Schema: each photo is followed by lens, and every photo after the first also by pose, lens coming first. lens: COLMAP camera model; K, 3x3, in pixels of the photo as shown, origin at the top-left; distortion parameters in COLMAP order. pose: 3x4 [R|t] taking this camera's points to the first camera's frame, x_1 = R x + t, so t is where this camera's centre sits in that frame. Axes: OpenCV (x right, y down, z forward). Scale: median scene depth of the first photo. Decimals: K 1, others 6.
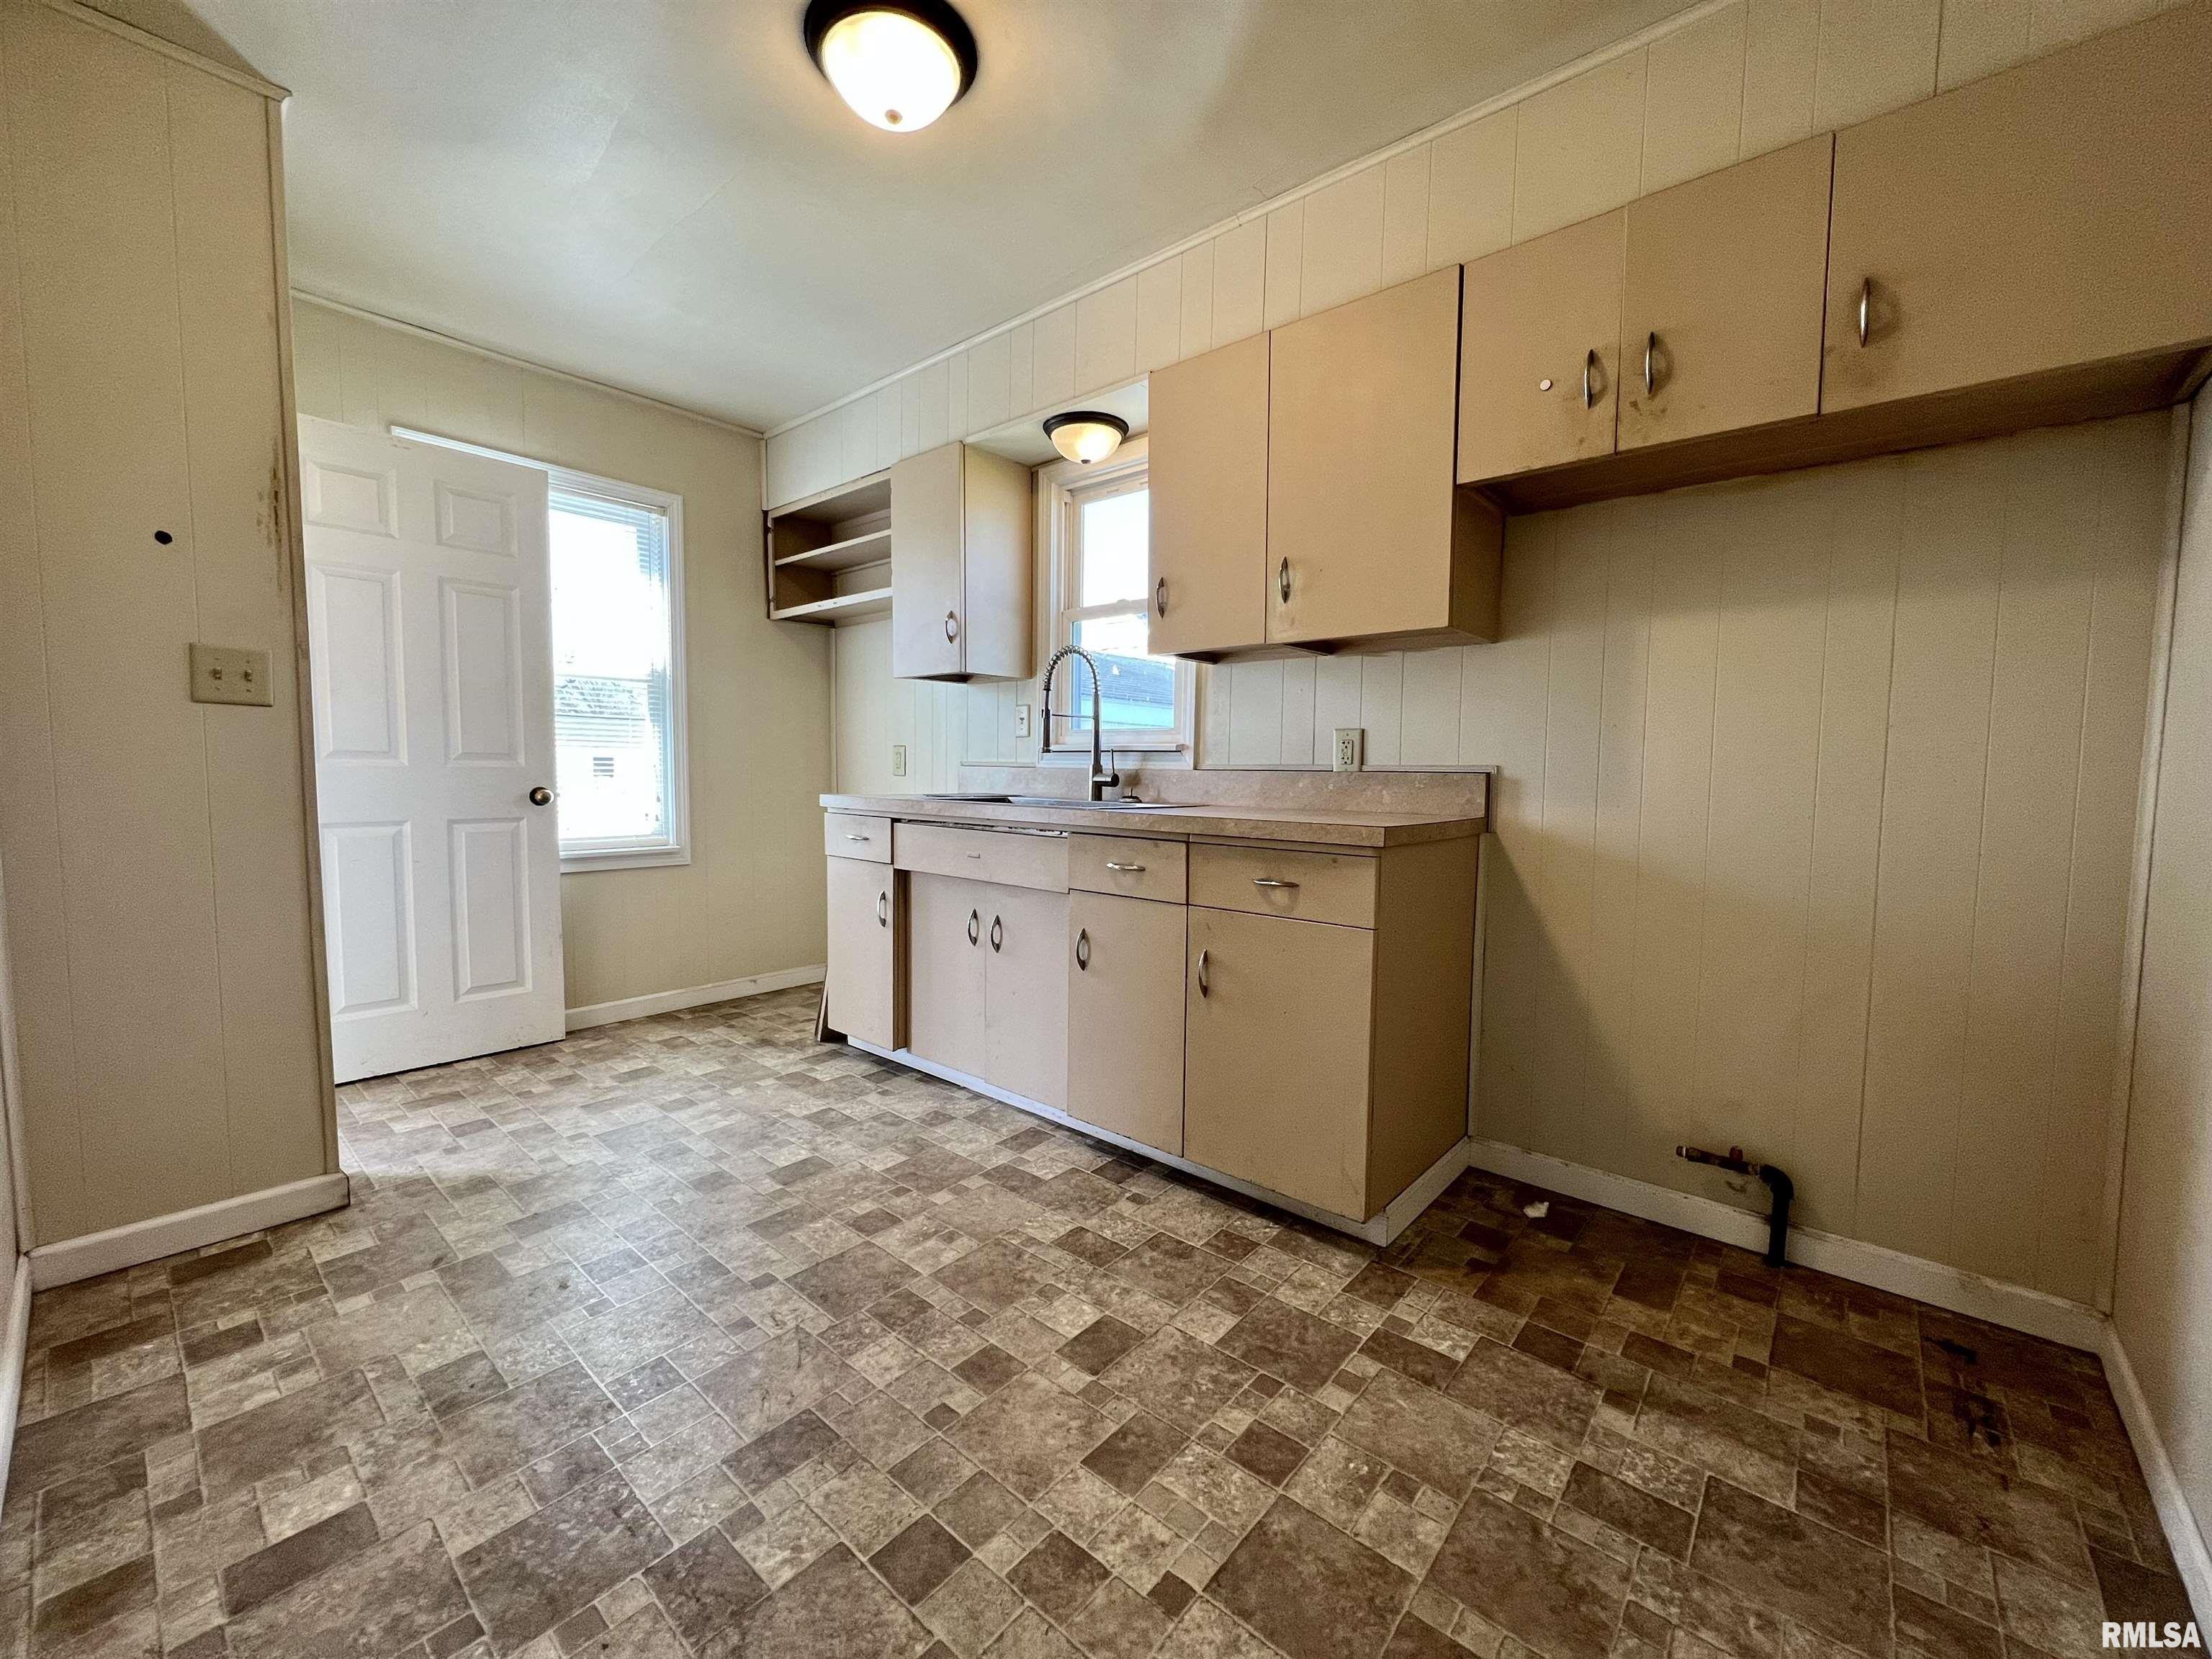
lens RADIAL K [[879.1, 0, 1101.6], [0, 879.1, 825.7], [0, 0, 1]] dist [-0.001401, 0.000275]
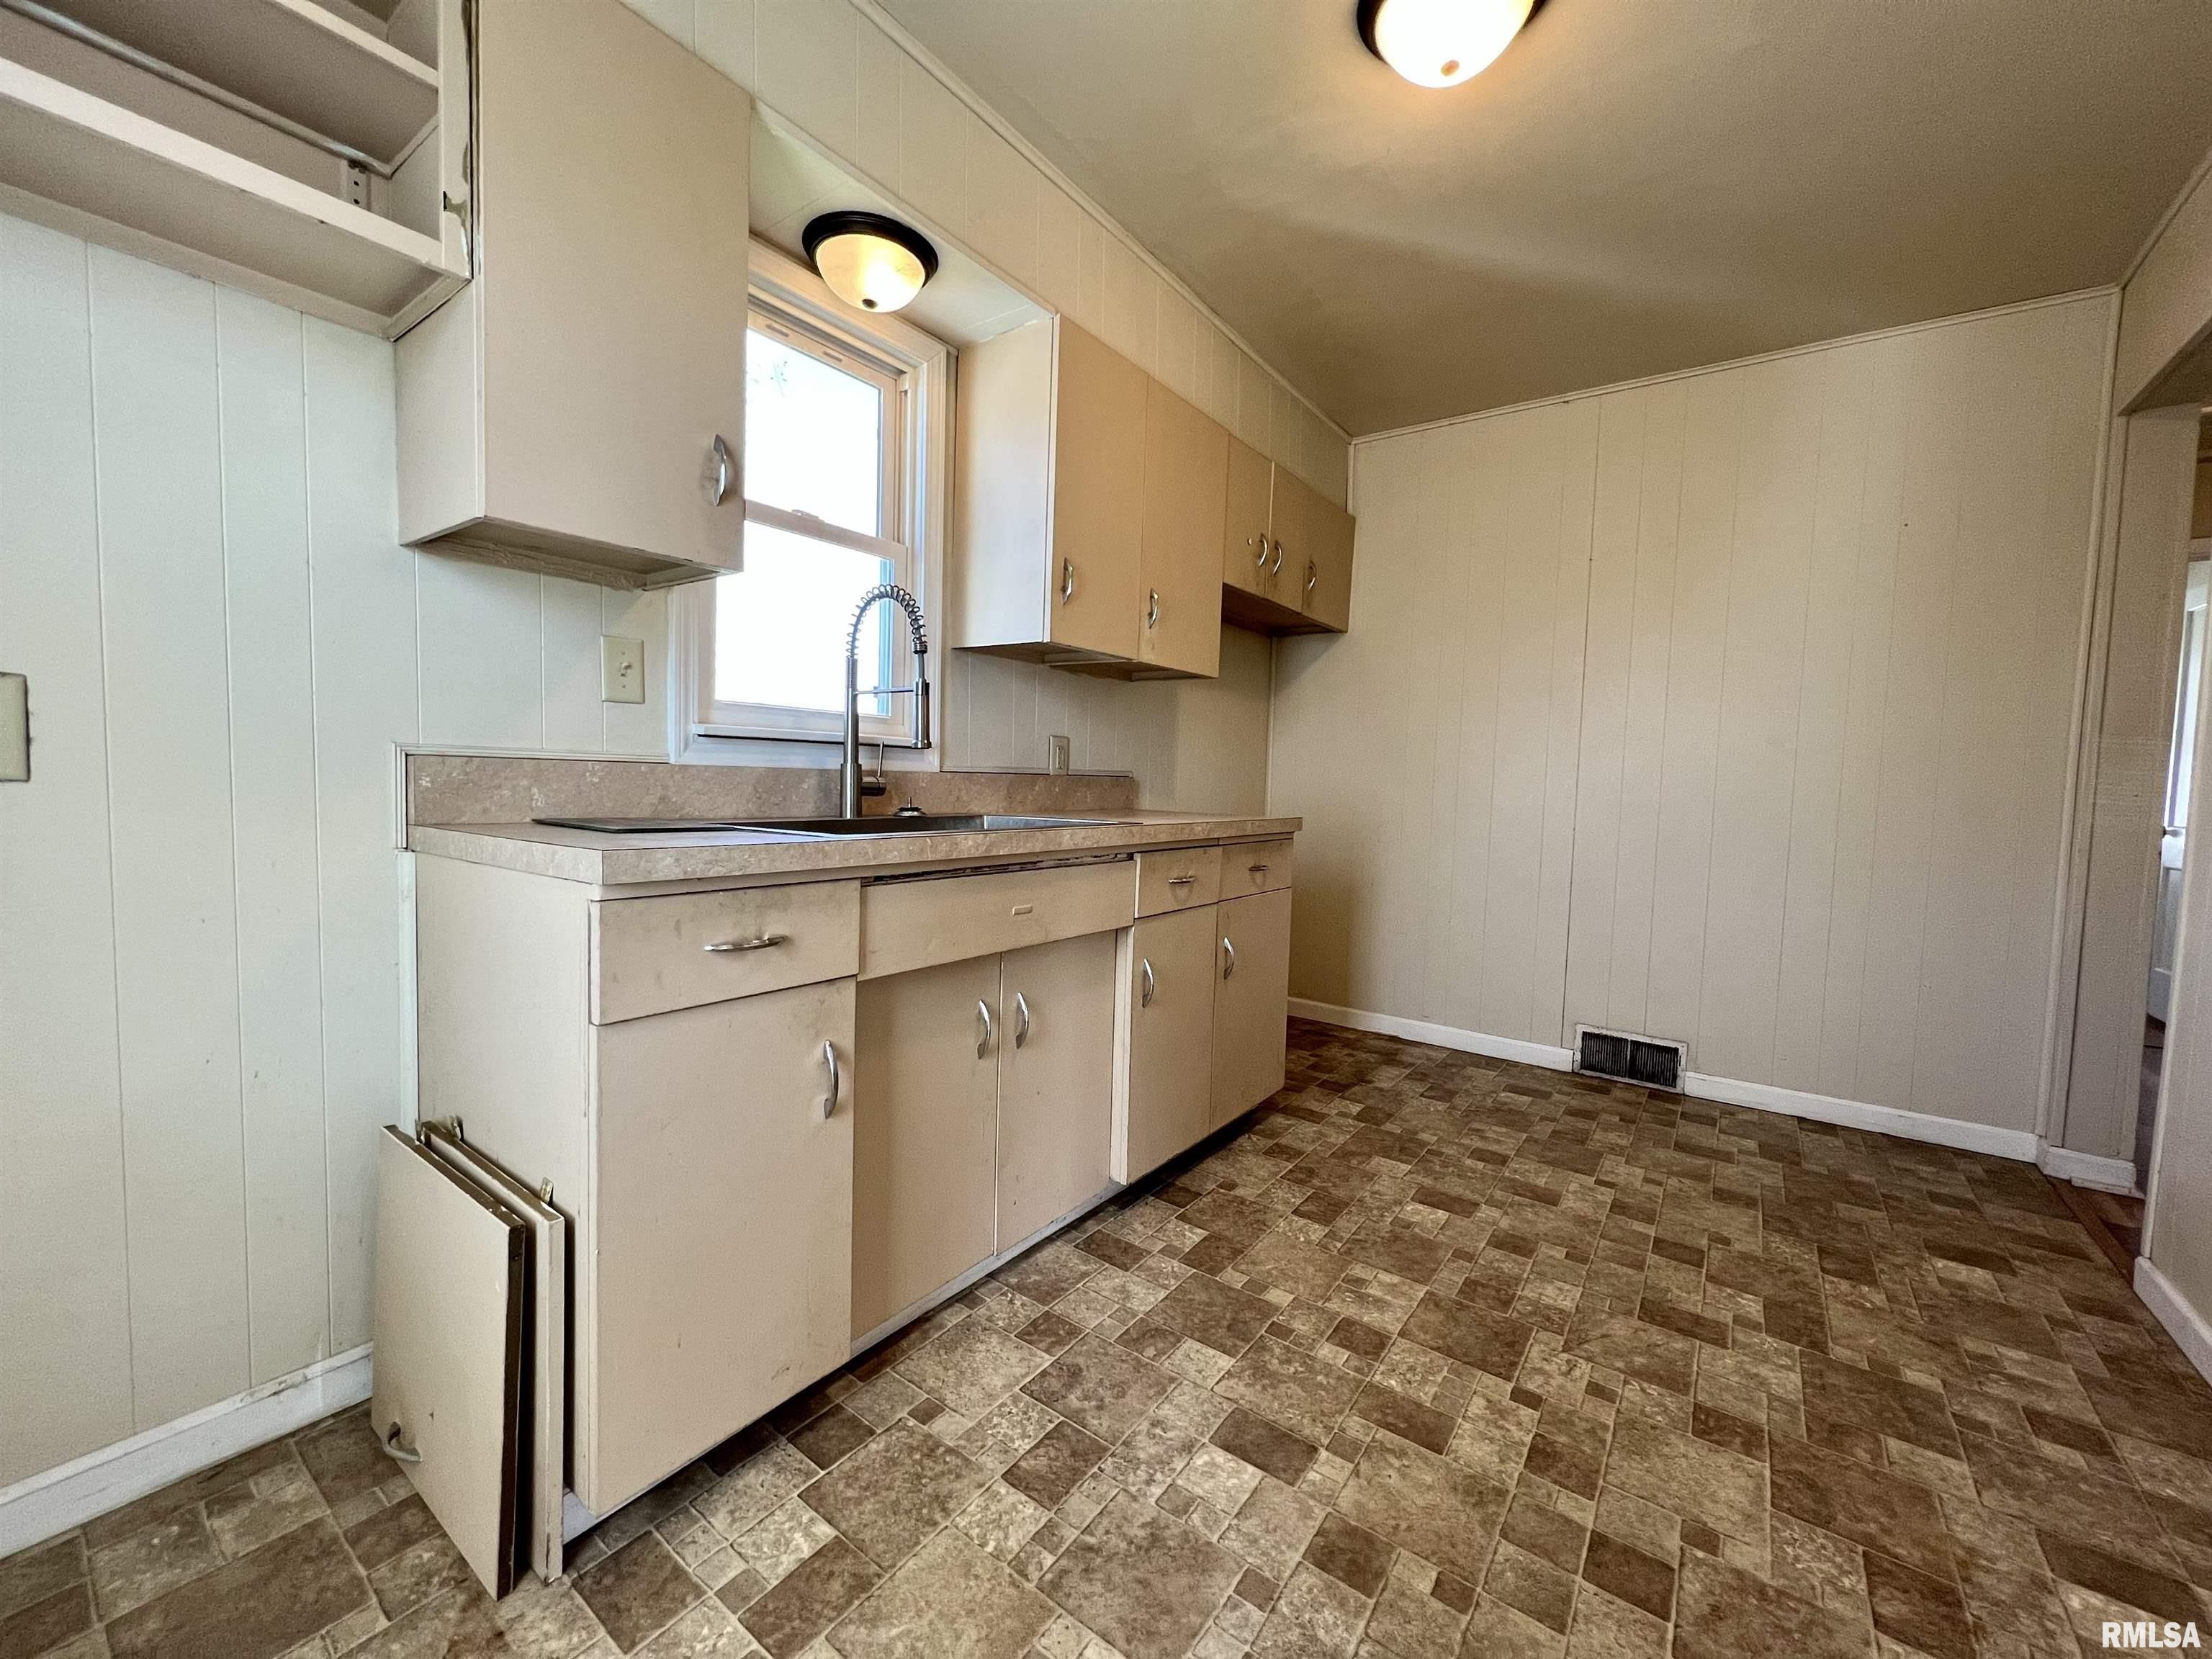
lens RADIAL K [[879.1, 0, 1102.3], [0, 879.1, 825.3], [0, 0, 1]] dist [-0.001401, 0.000275]
pose [[-0.075962, -0.069324, 0.994698, -1.169045], [0.038379, 0.996638, 0.072390, -0.108318], [-0.996372, 0.043674, -0.073046, 1.460345]]
